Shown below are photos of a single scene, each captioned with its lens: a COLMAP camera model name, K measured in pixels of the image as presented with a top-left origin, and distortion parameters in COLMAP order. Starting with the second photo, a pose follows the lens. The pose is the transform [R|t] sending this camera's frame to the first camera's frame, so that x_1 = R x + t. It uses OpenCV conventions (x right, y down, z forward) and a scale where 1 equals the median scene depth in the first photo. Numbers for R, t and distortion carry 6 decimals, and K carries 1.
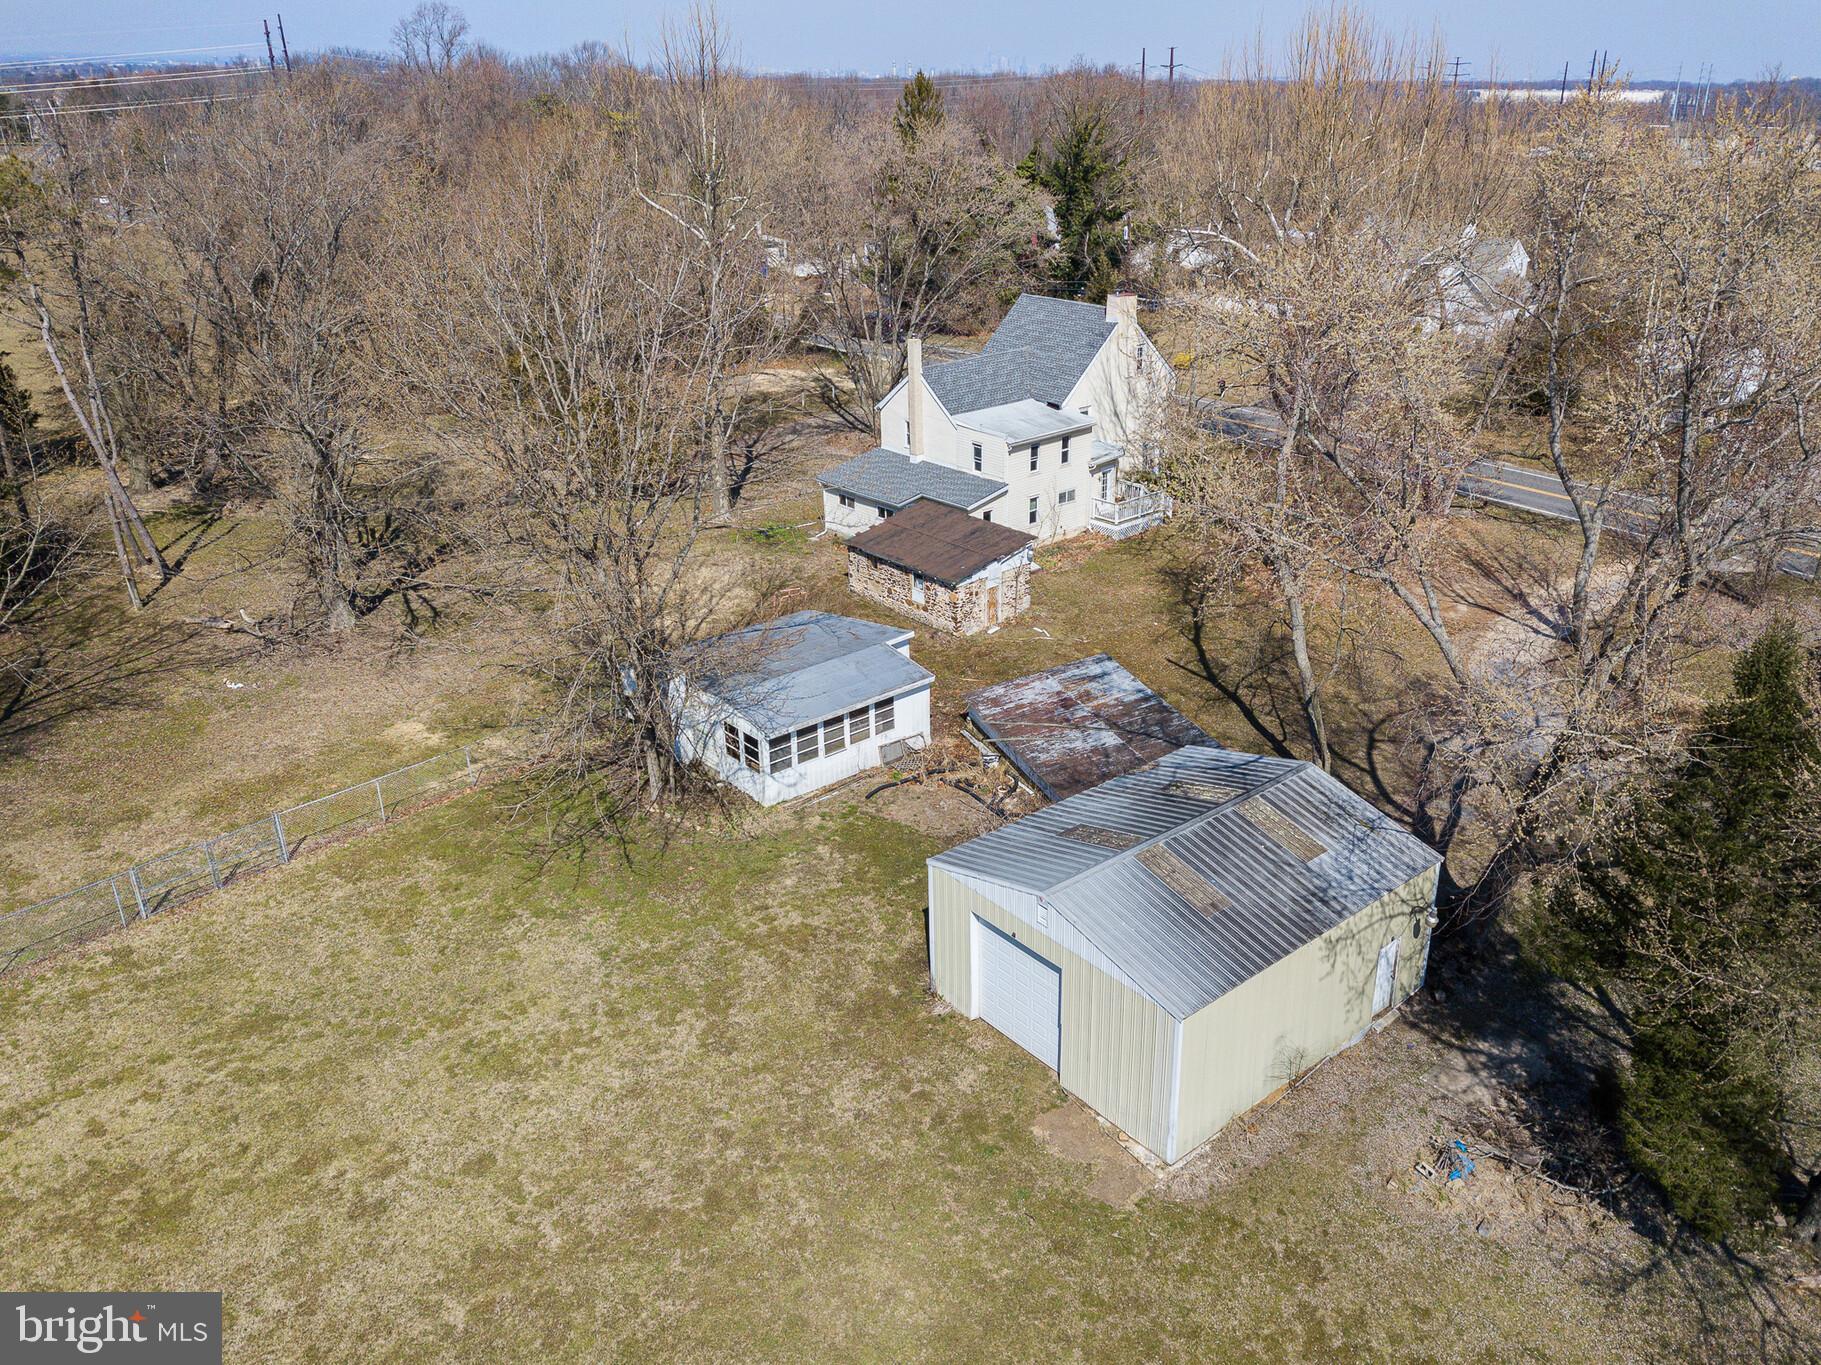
lens RADIAL K [[1364.1, 0, 910.5], [0, 1364.1, 682.5], [0, 0, 1]] dist [0.002677, -0.007021]
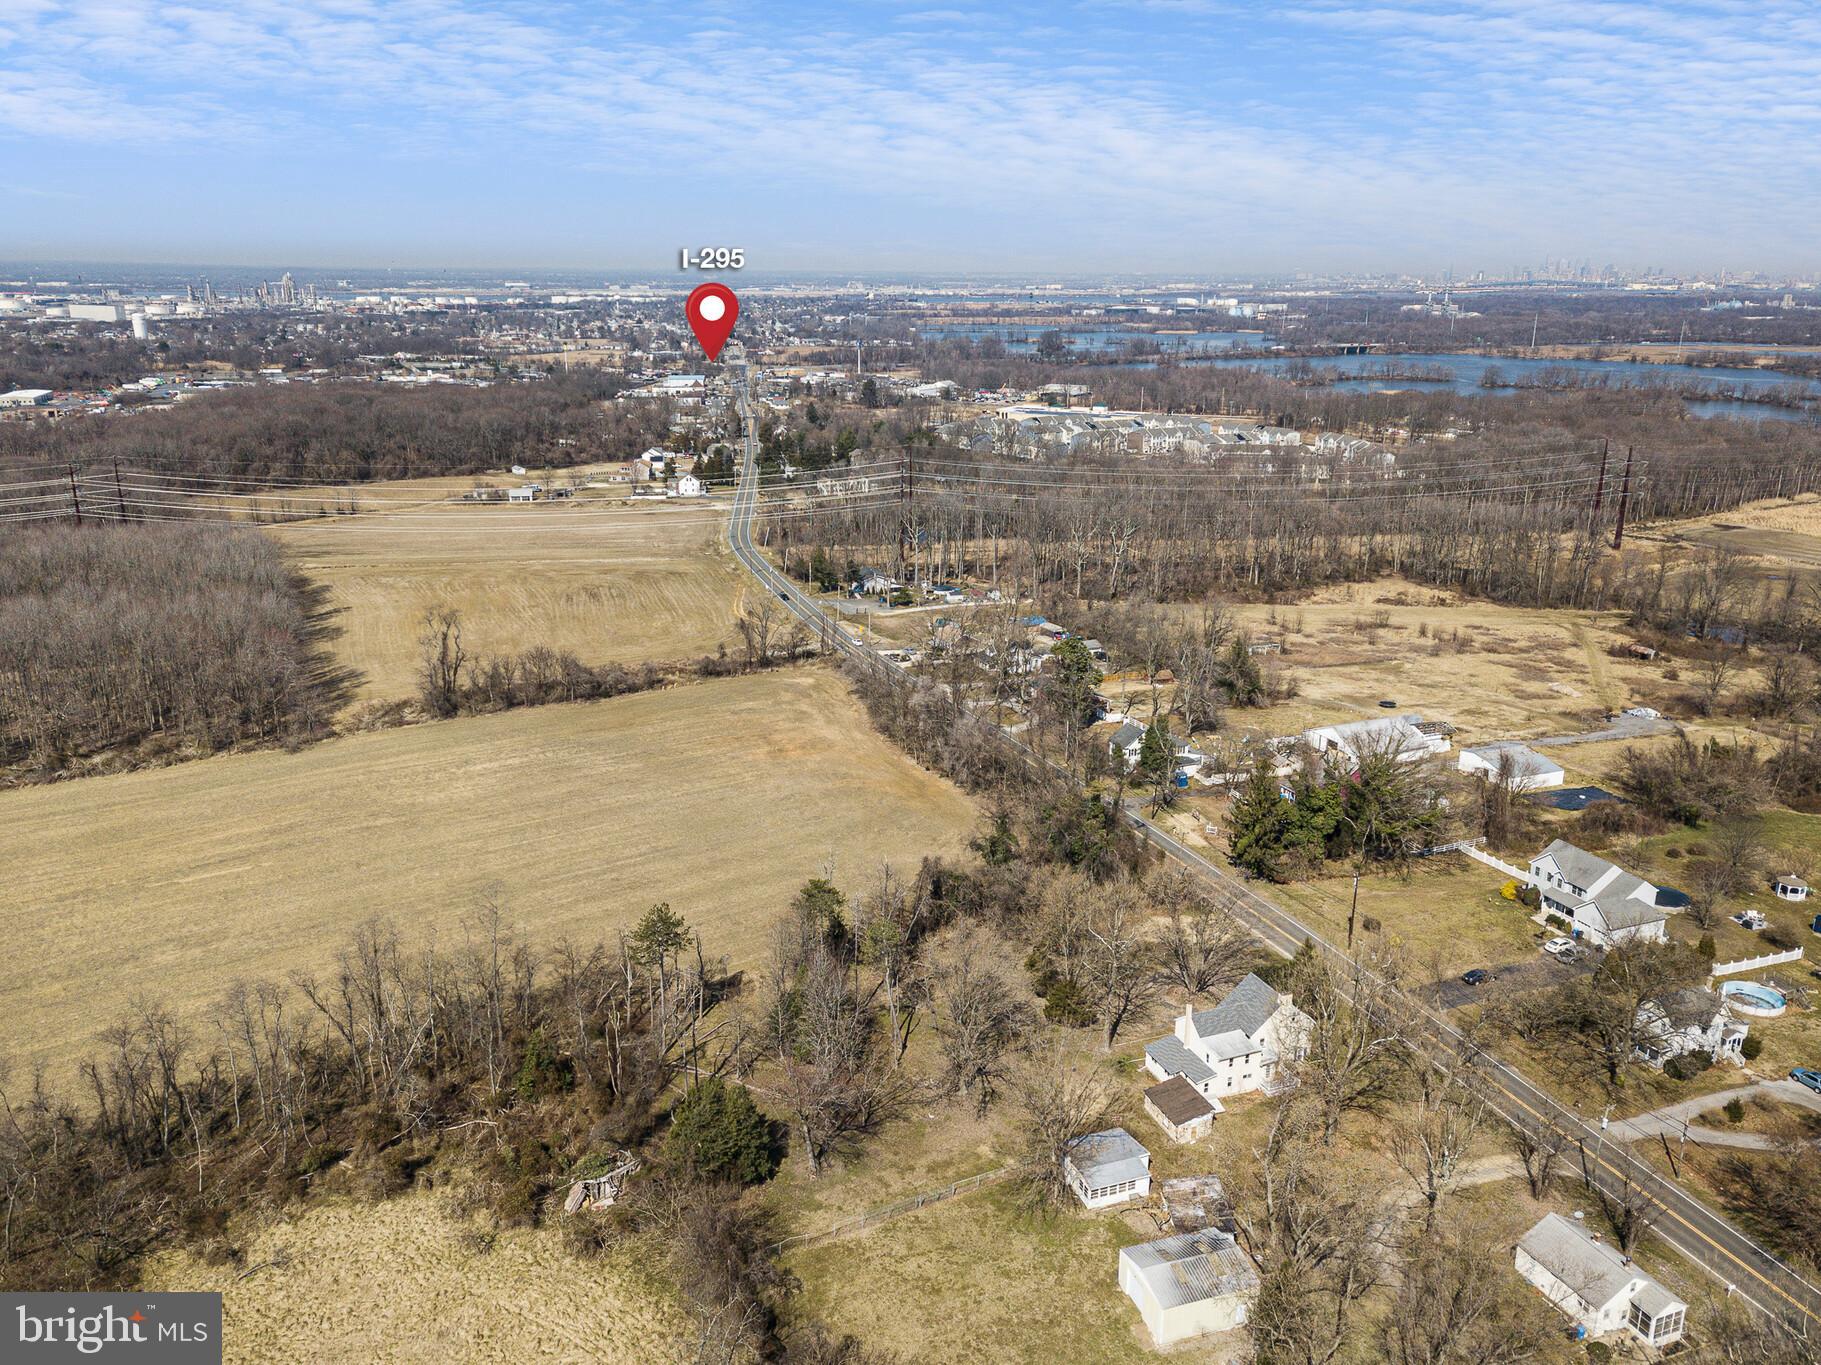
lens RADIAL K [[1364.1, 0, 910.5], [0, 1364.1, 682.5], [0, 0, 1]] dist [0.002677, -0.007021]
pose [[0.934194, 0.127680, -0.333136, 0.447347], [-0.165351, 0.982375, -0.087171, -0.835526], [0.316135, 0.136519, 0.938840, -2.503569]]
